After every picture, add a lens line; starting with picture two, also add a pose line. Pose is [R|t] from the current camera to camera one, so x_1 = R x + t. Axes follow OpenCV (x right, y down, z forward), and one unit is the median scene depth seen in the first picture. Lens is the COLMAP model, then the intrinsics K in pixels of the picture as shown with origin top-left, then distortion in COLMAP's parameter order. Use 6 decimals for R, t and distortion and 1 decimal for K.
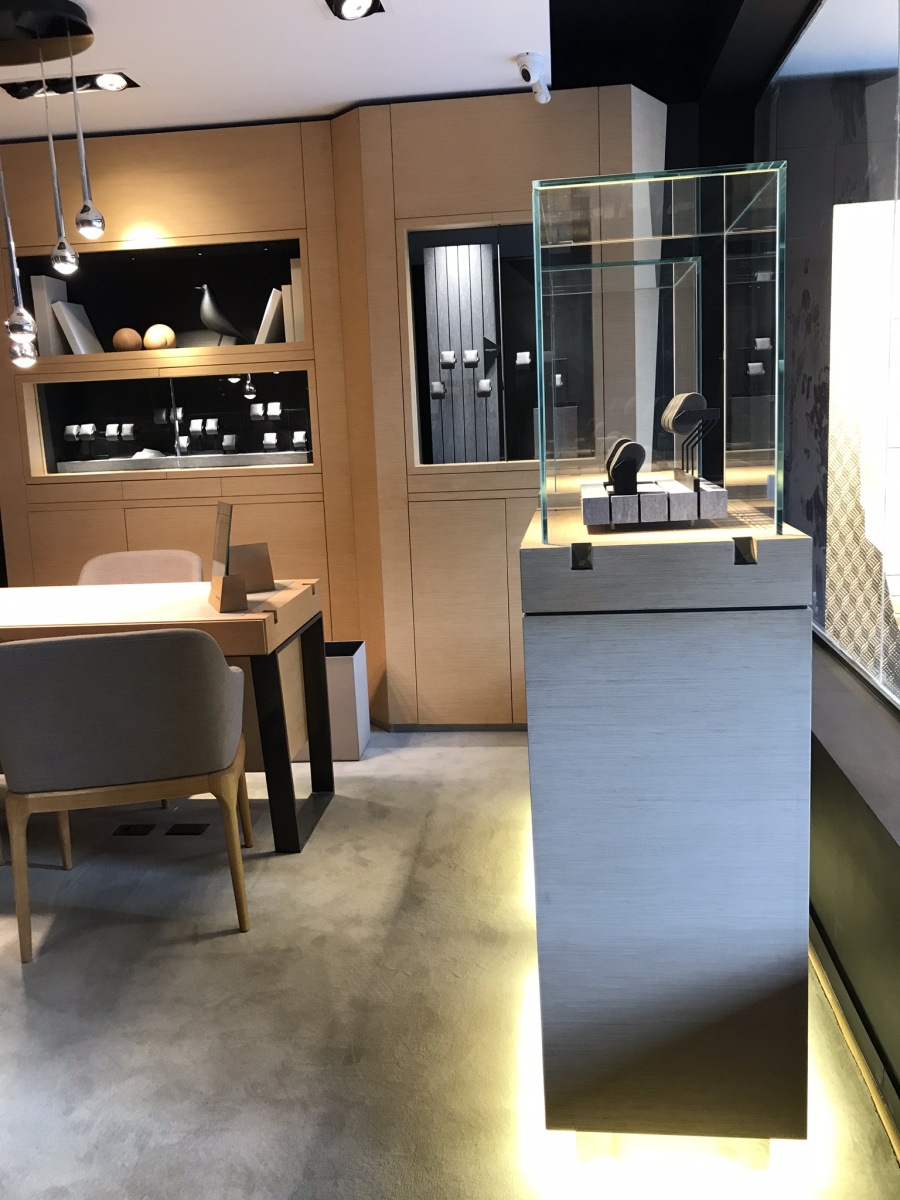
lens RADIAL K [[1025.8, 0, 450.0], [0, 1025.8, 600.0], [0, 0, 1]] dist [-0.005946, 0.070872]
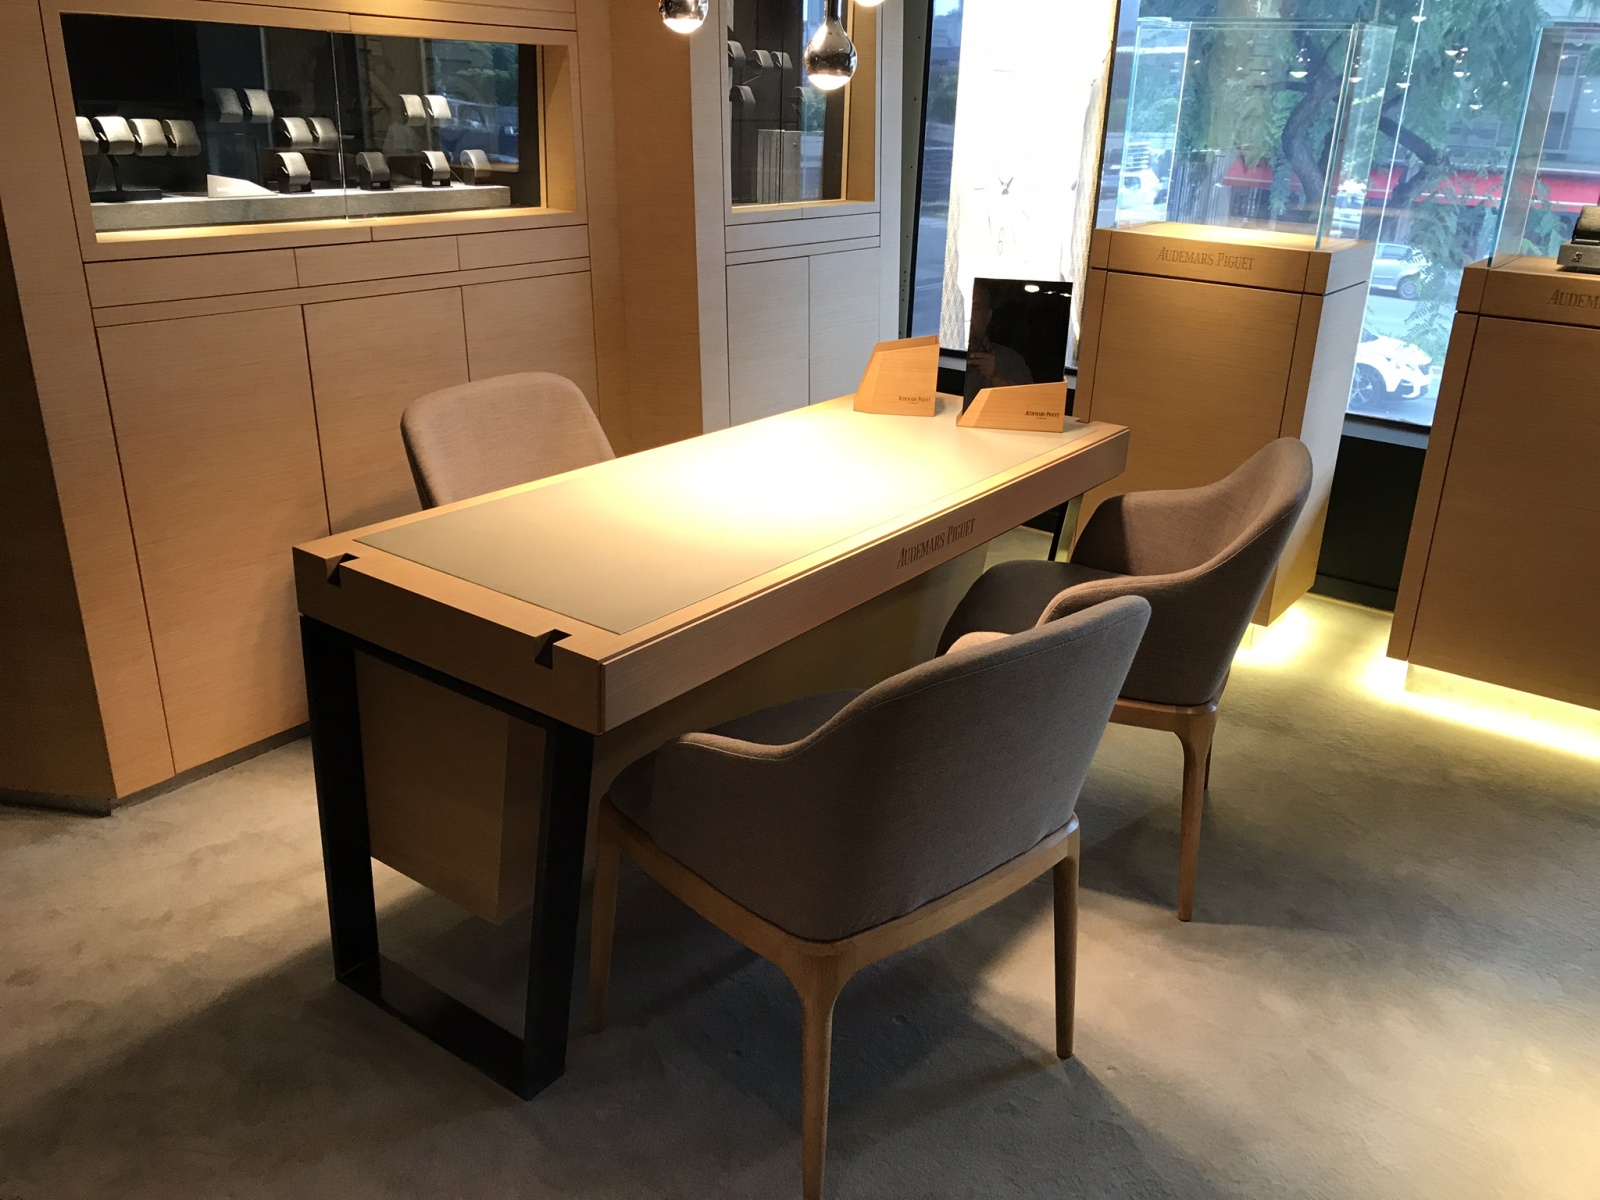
lens RADIAL K [[1307.8, 0, 800.0], [0, 1307.8, 600.0], [0, 0, 1]] dist [-0.002377, 0.001702]
pose [[0.497297, -0.254417, 0.829438, -0.765935], [0.102974, 0.966587, 0.234746, -0.076217], [-0.861447, -0.031328, 0.506879, 0.481297]]
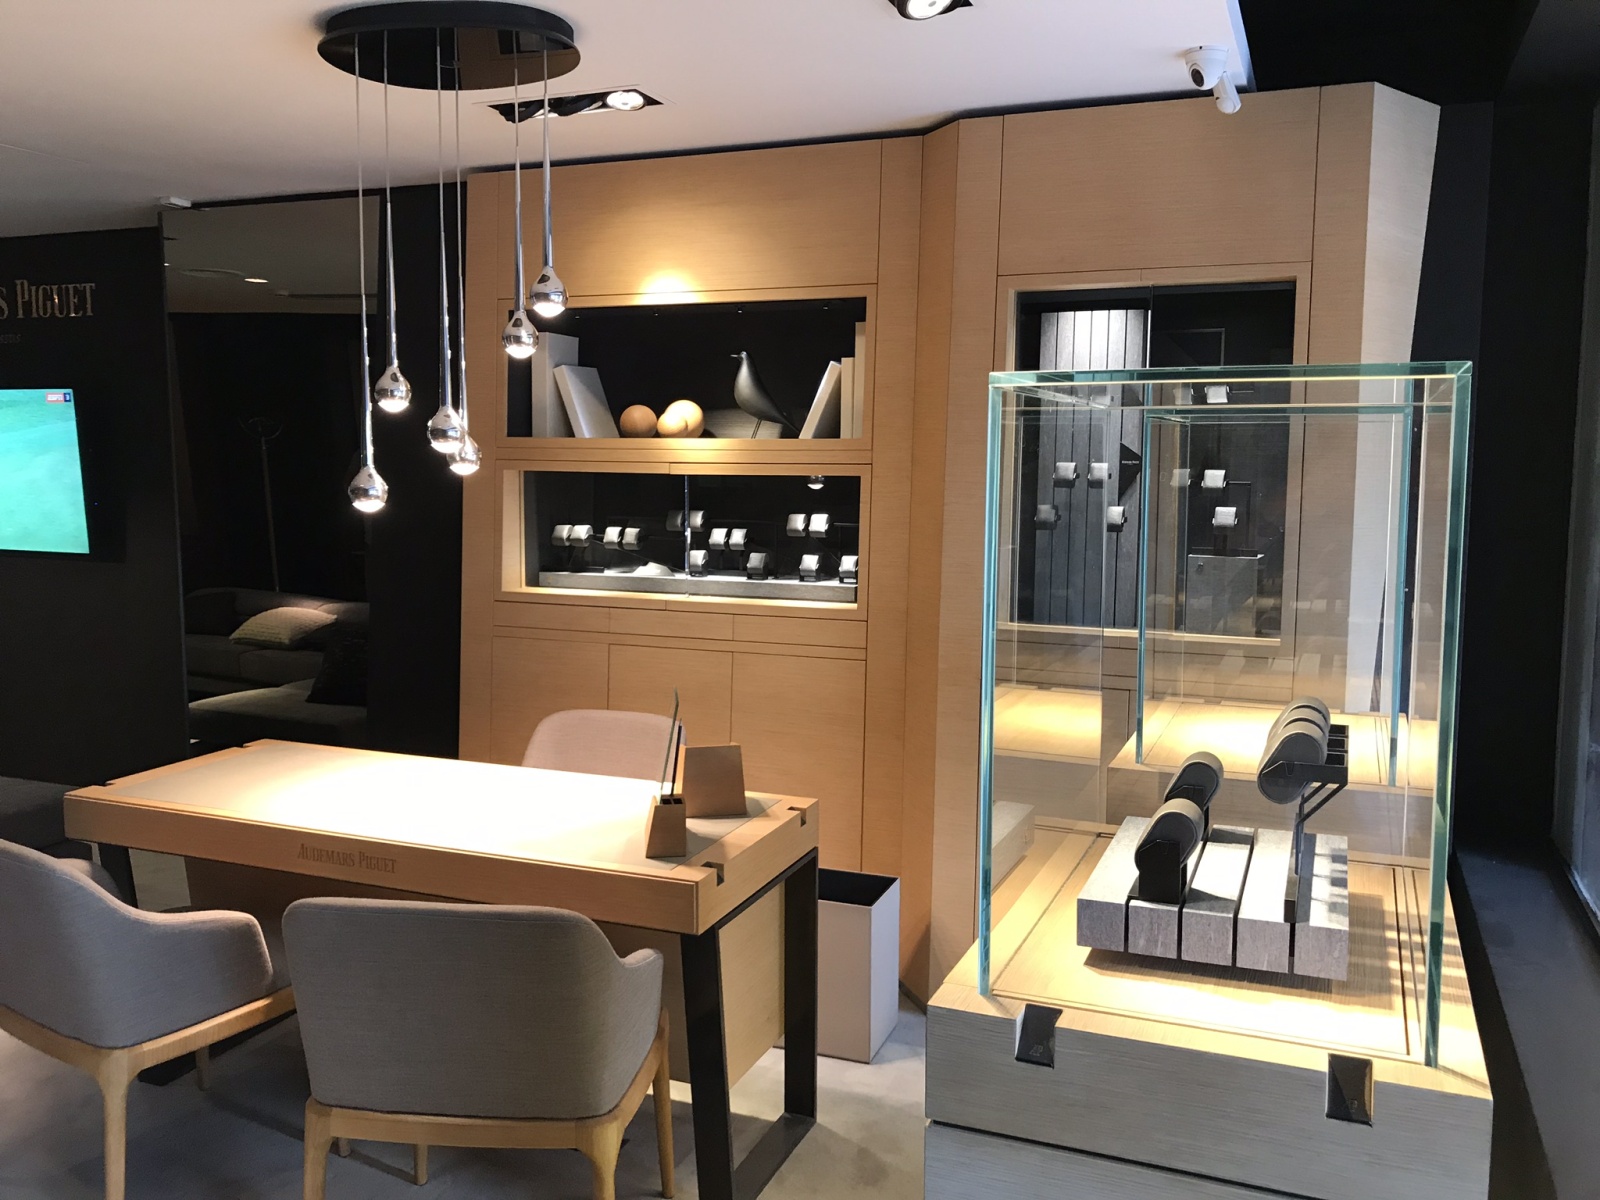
lens RADIAL K [[1324.0, 0, 797.1], [0, 1324.0, 577.1], [0, 0, 1]] dist [0.214894, -0.582360]
pose [[0.960638, 0.077709, -0.266715, 0.069970], [-0.098491, 0.992985, -0.065427, -0.088843], [0.259759, 0.089121, 0.961552, 0.100884]]
